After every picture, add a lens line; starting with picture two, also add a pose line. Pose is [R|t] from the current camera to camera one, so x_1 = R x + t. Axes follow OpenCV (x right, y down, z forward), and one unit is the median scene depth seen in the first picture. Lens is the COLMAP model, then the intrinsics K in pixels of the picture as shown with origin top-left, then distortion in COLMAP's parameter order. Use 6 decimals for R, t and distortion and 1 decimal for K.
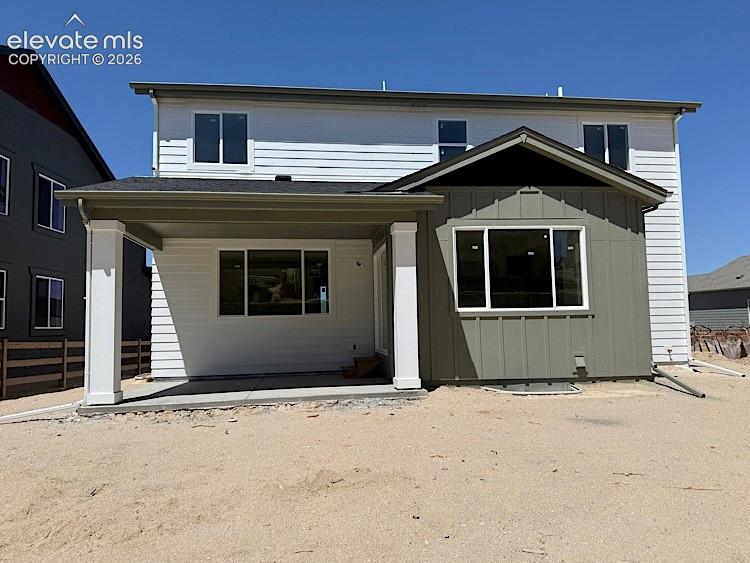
lens RADIAL K [[552.1, 0, 374.7], [0, 552.1, 282.1], [0, 0, 1]] dist [0.042624, -0.007795]
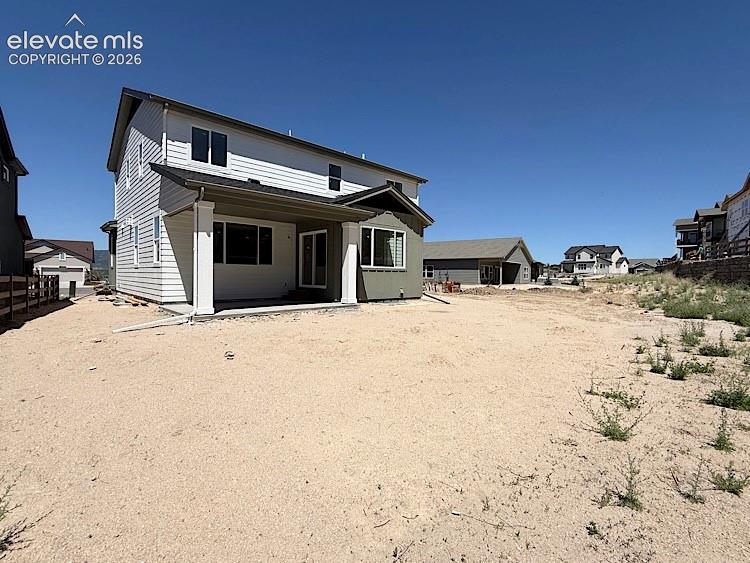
lens RADIAL K [[348.7, 0, 374.1], [0, 348.7, 278.3], [0, 0, 1]] dist [-0.003224, -0.000262]
pose [[0.812595, 0.022330, 0.582401, -0.536395], [-0.072946, 0.995305, 0.063618, 0.007897], [-0.578246, -0.094180, 0.810408, -0.086744]]
